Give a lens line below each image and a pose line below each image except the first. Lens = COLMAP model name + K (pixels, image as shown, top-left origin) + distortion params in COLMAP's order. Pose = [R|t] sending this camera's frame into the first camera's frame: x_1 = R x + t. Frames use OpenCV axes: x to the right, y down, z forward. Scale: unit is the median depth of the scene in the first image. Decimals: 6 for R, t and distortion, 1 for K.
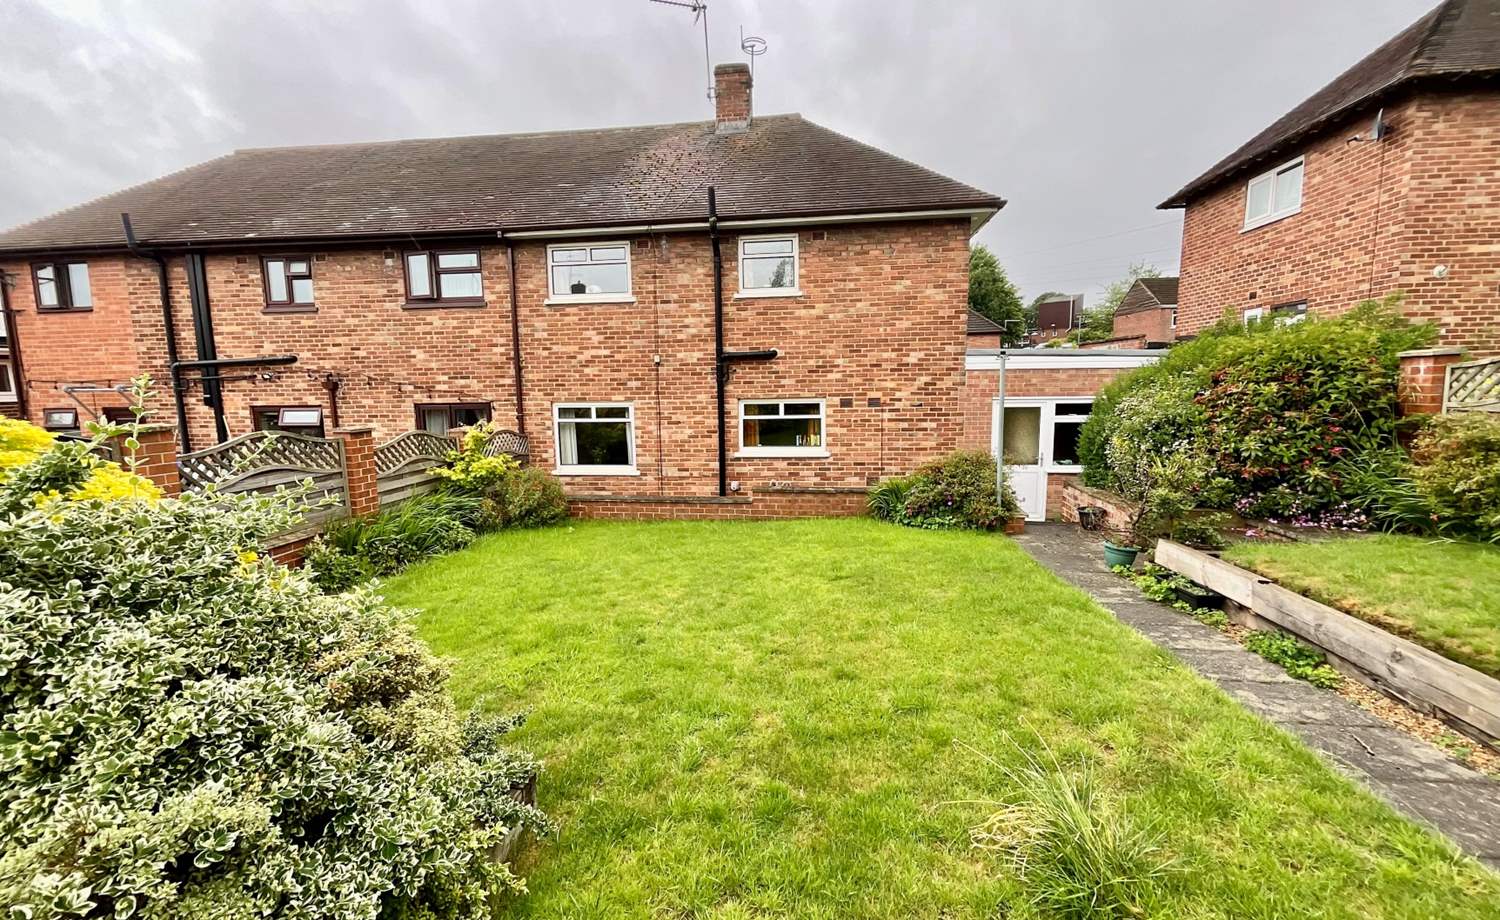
lens RADIAL K [[601.4, 0, 750.0], [0, 601.4, 460.0], [0, 0, 1]] dist [0.000121, -0.000301]
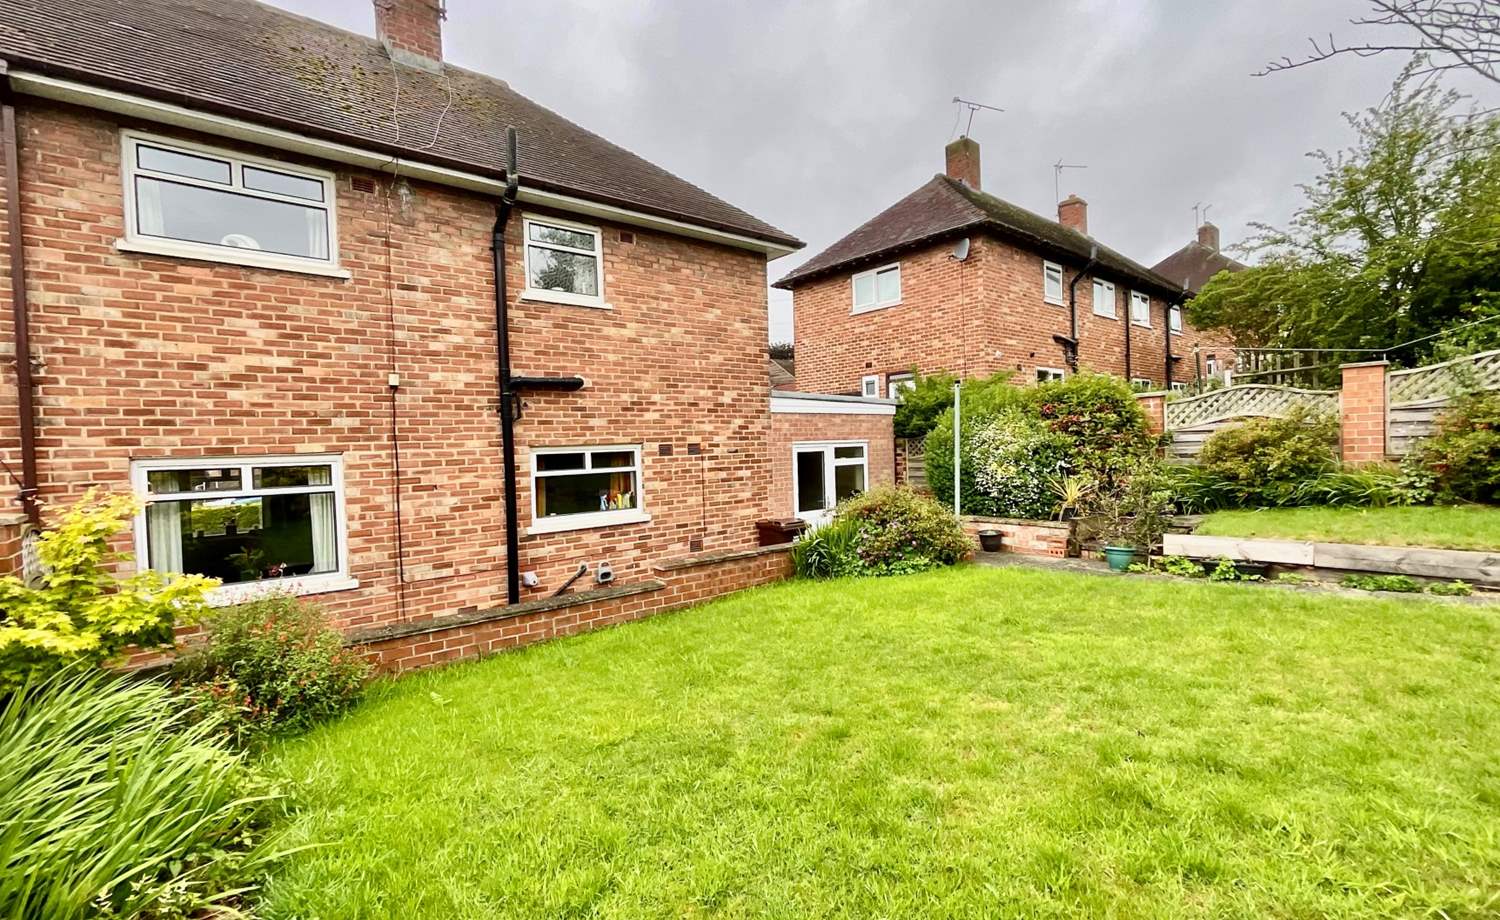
lens RADIAL K [[657.5, 0, 750.0], [0, 657.5, 460.0], [0, 0, 1]] dist [0.000021, -0.000305]
pose [[0.684361, -0.022057, 0.728809, -0.390210], [0.113565, 0.990569, -0.076659, -0.003162], [-0.720245, 0.135230, 0.680412, 0.331523]]
